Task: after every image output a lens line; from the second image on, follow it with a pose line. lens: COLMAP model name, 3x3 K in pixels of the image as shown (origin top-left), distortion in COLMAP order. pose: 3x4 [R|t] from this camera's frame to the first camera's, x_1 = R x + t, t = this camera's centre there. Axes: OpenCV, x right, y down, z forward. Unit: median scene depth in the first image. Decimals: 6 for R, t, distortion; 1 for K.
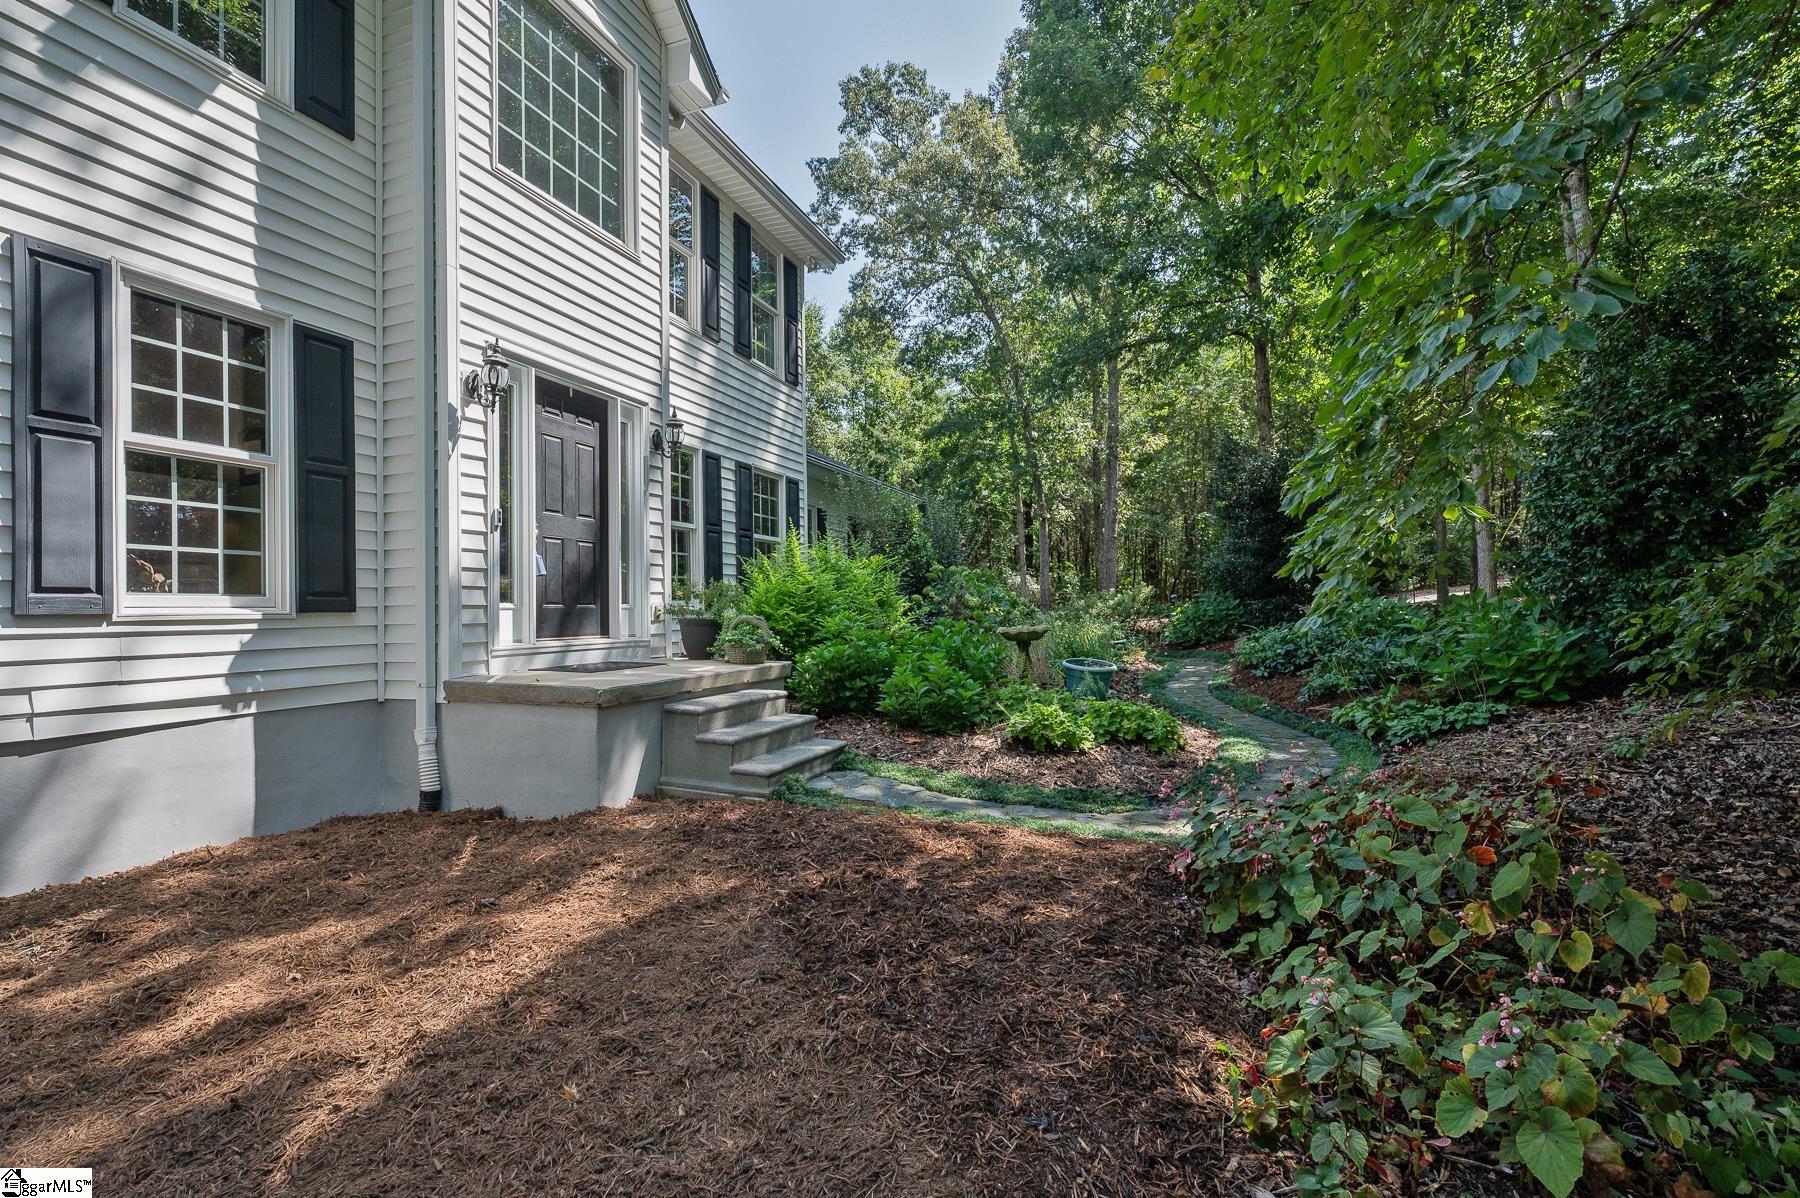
lens RADIAL K [[821.2, 0, 899.5], [0, 821.2, 602.6], [0, 0, 1]] dist [-0.000073, -0.000033]
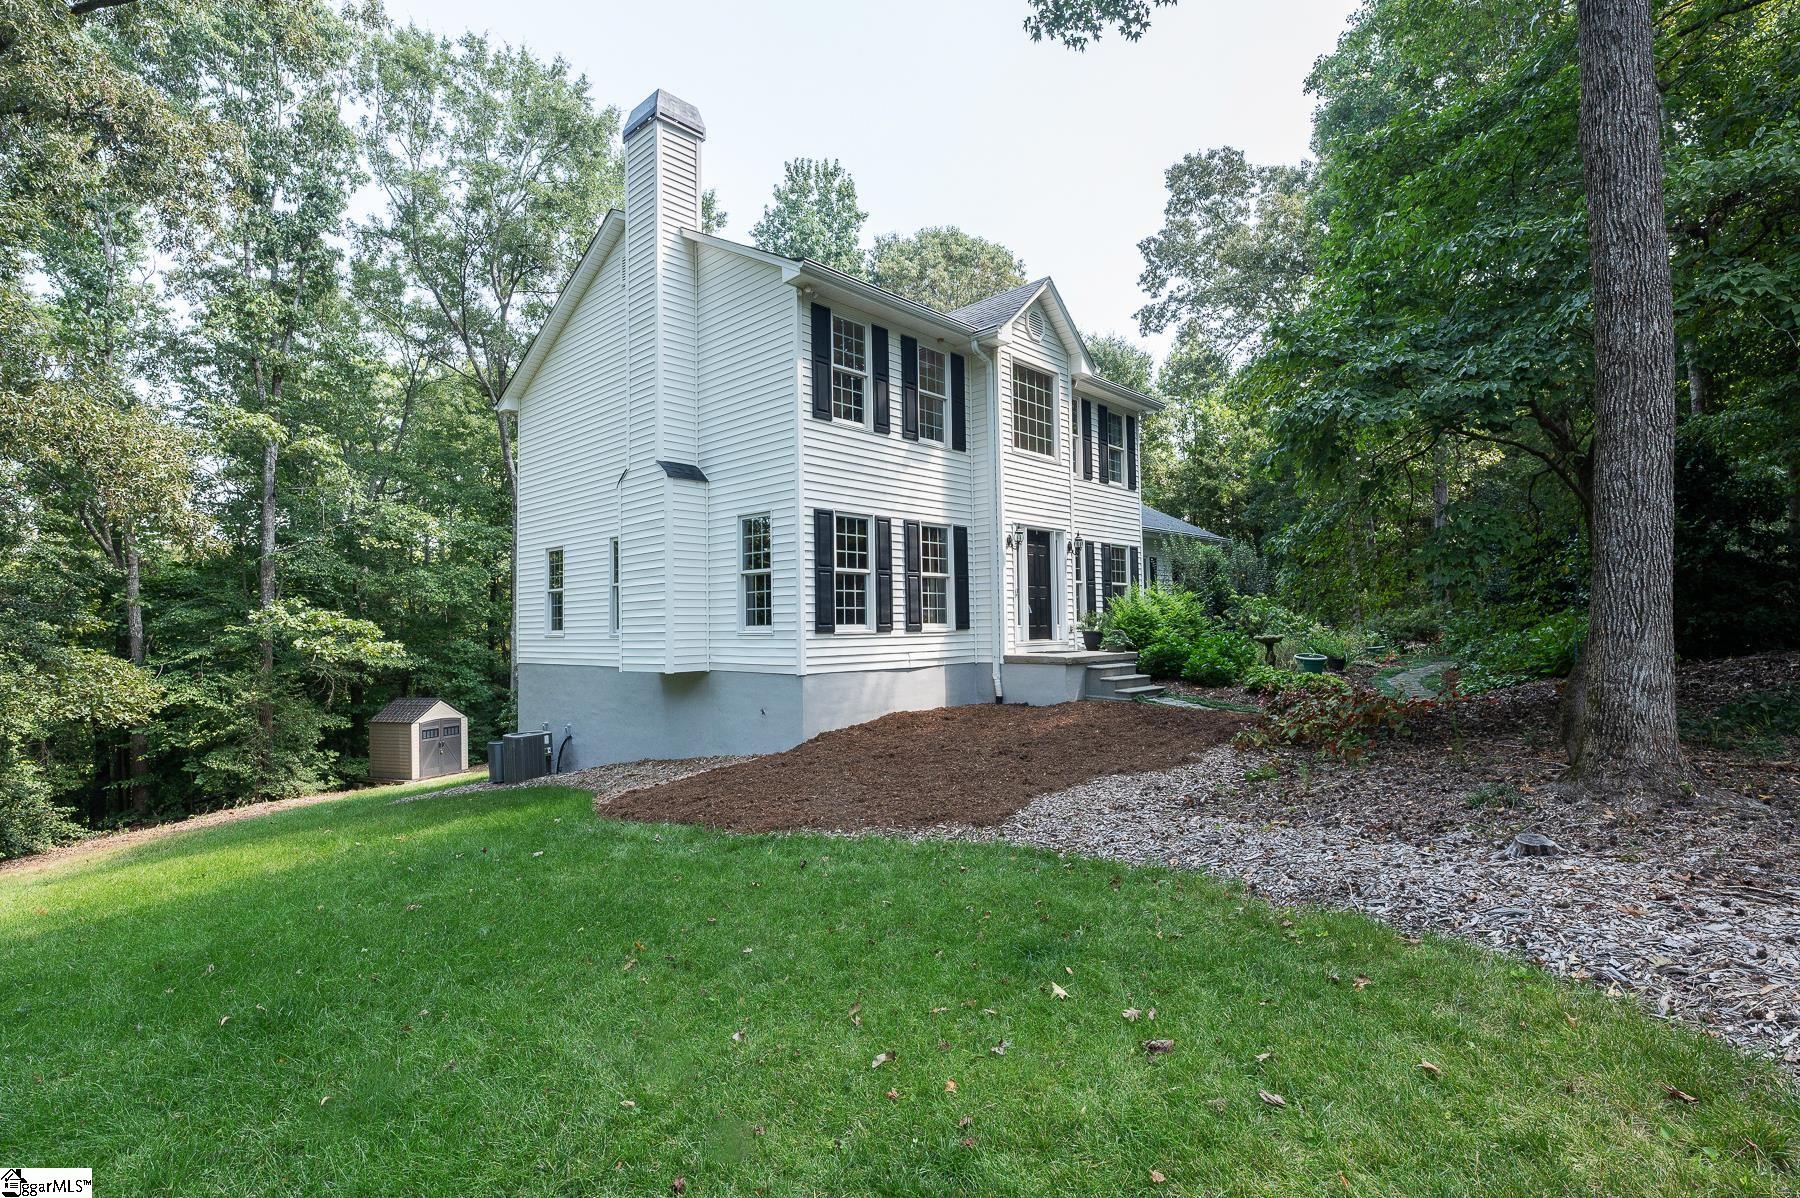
lens RADIAL K [[843.8, 0, 893.9], [0, 843.8, 597.6], [0, 0, 1]] dist [0.002983, 0.000086]
pose [[0.922149, -0.016397, -0.386488, 0.104063], [0.008863, 0.999735, -0.021266, -0.020956], [0.386734, 0.016185, 0.922049, -0.983268]]
